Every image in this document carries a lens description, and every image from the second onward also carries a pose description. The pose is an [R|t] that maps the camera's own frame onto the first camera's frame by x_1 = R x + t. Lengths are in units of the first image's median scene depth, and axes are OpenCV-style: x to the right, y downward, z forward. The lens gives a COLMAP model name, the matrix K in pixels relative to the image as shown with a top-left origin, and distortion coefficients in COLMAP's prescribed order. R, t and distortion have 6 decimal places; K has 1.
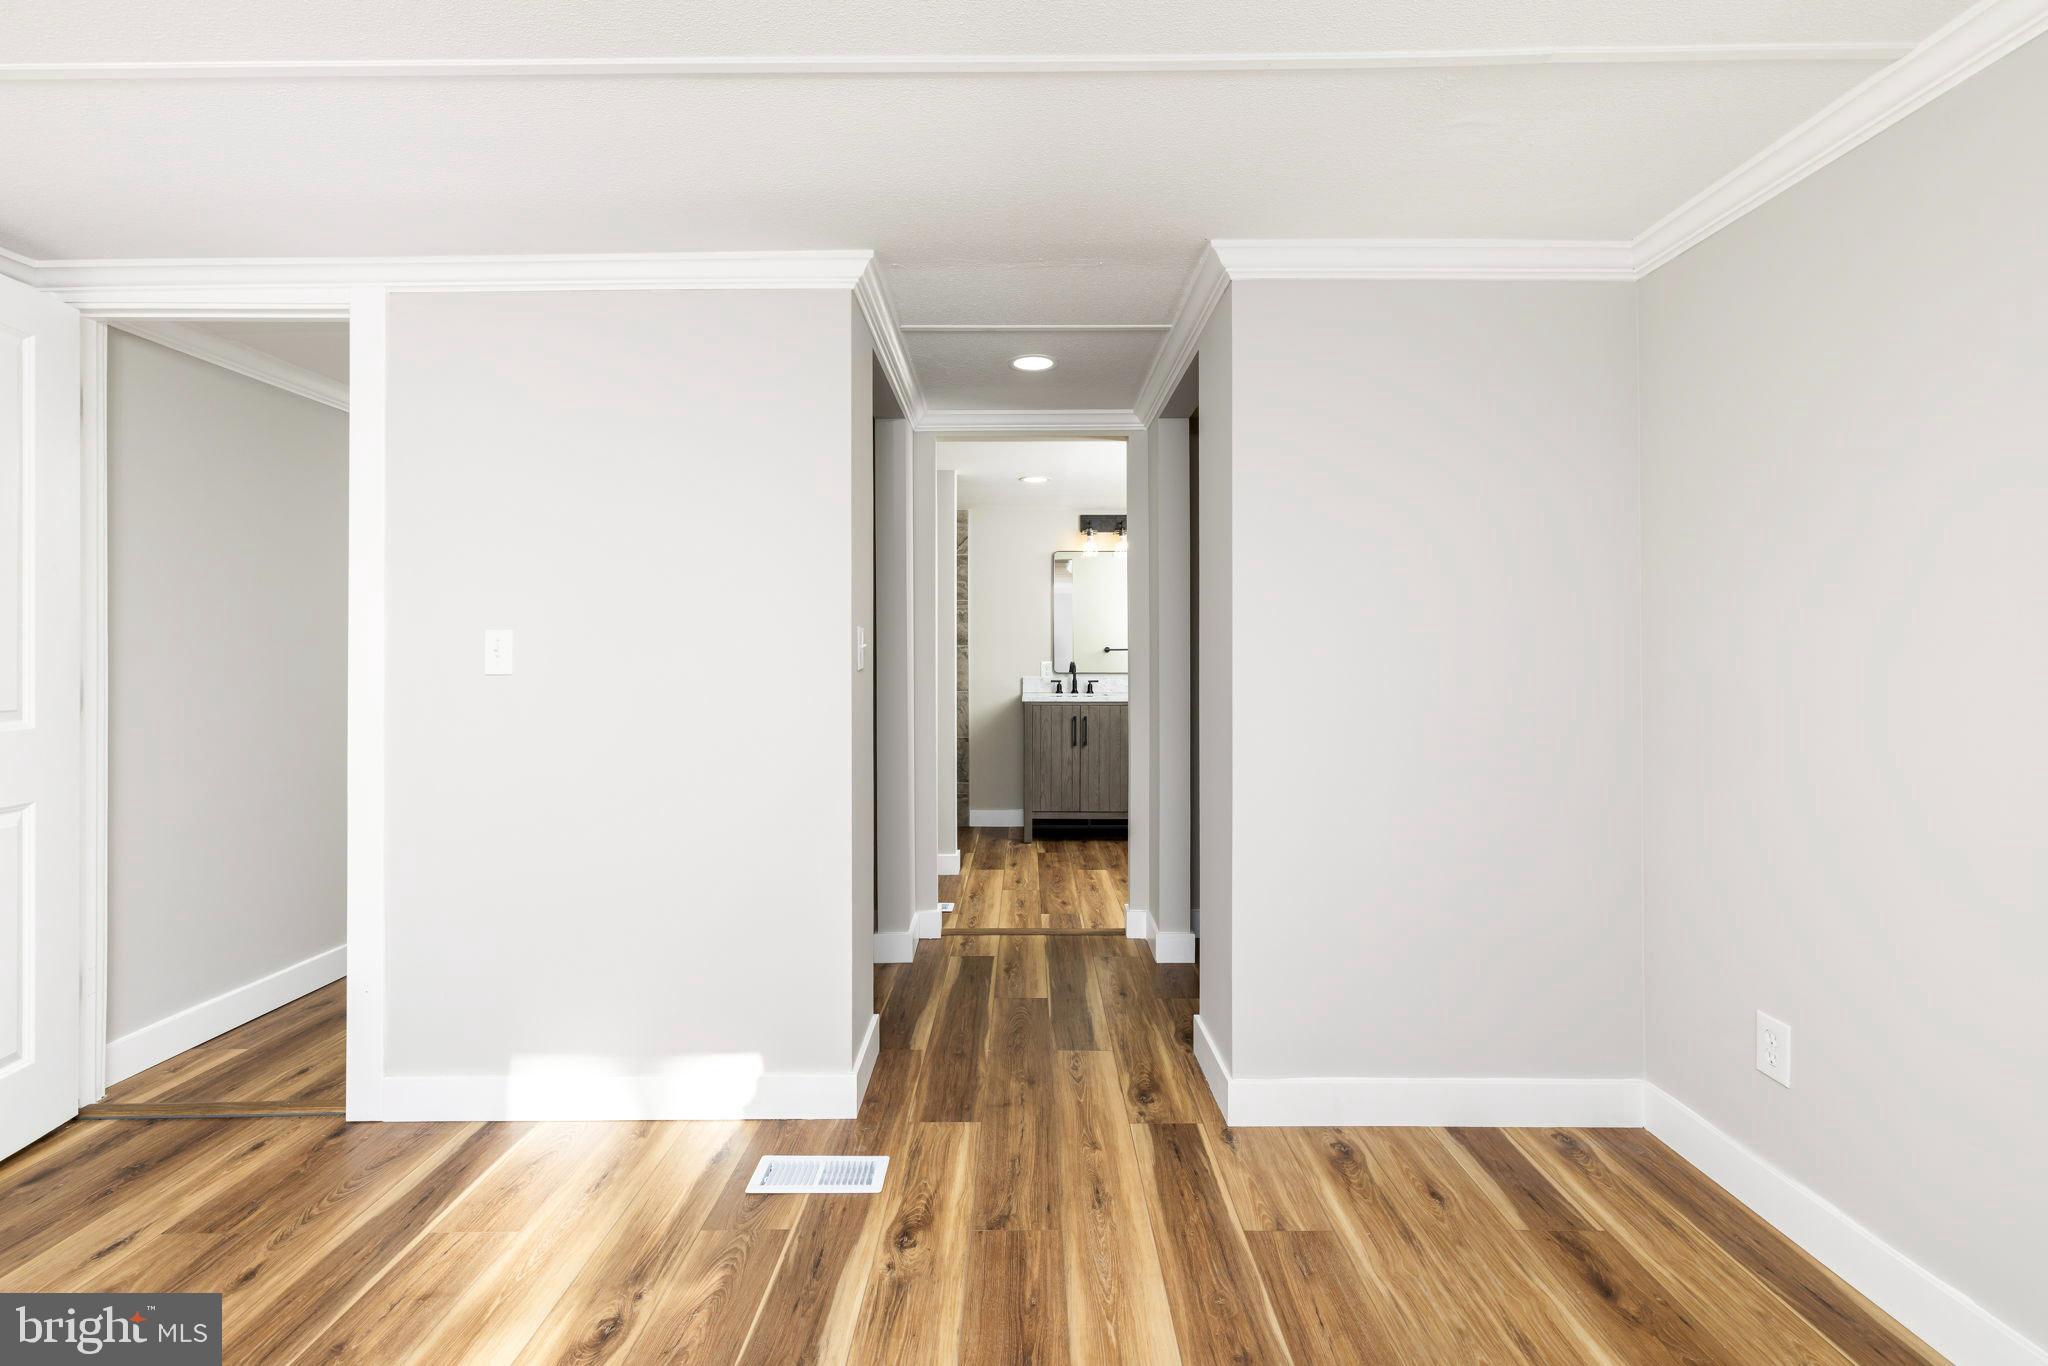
lens RADIAL K [[894.2, 0, 1013.0], [0, 894.2, 666.5], [0, 0, 1]] dist [-0.000236, 0.001203]
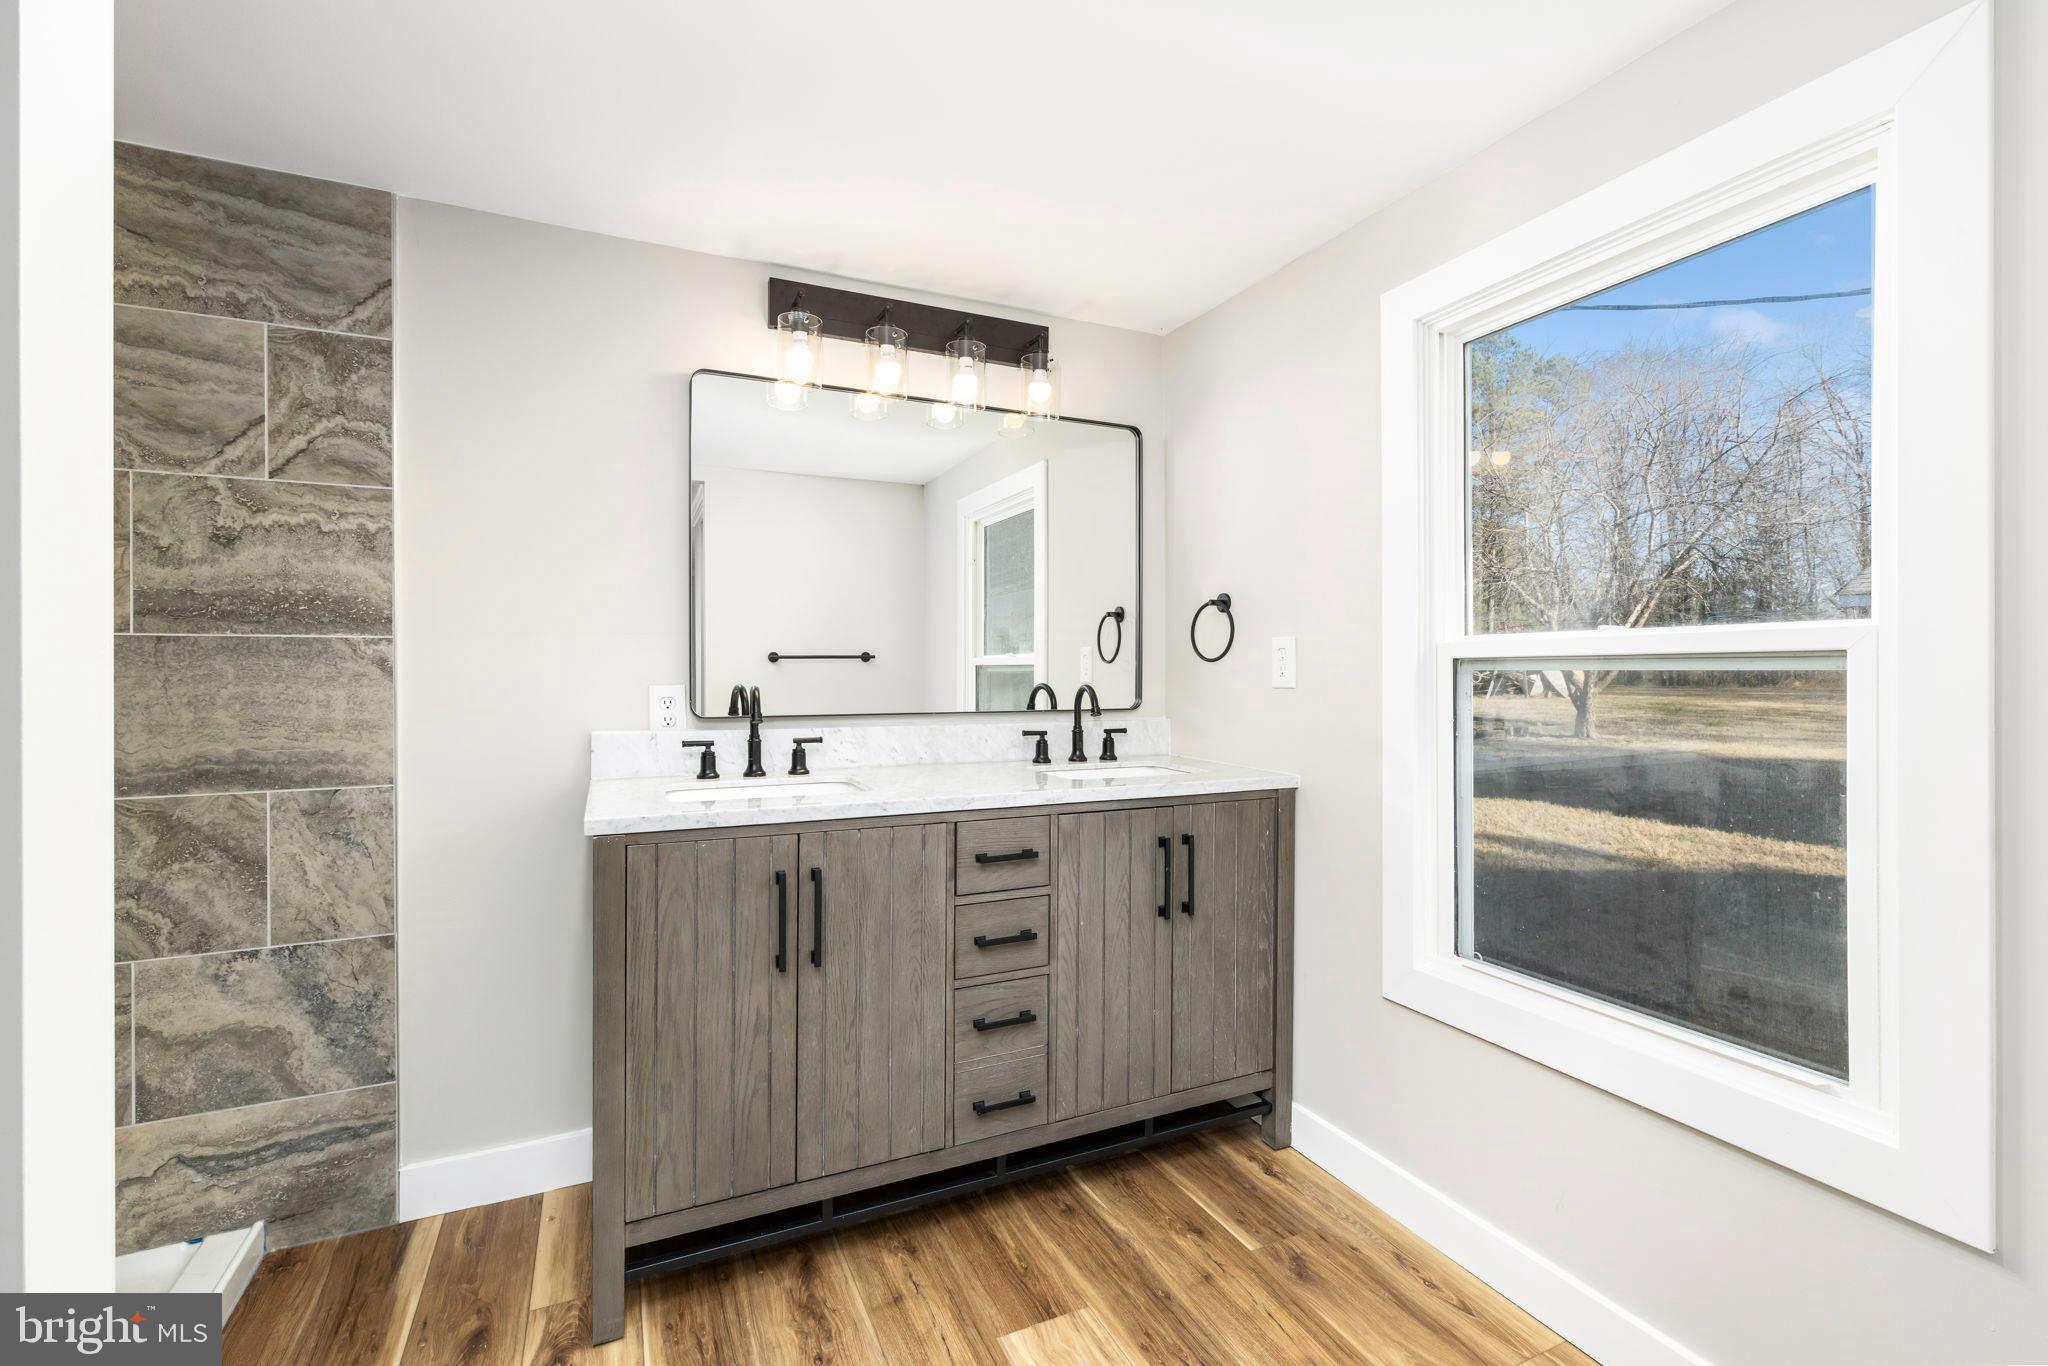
lens RADIAL K [[894.2, 0, 1017.6], [0, 894.2, 686.7], [0, 0, 1]] dist [-0.000236, 0.001203]
pose [[0.900869, -0.001900, 0.434087, 0.010582], [-0.000897, 0.999980, 0.006239, -0.007694], [-0.434090, -0.006010, 0.900849, 0.672640]]
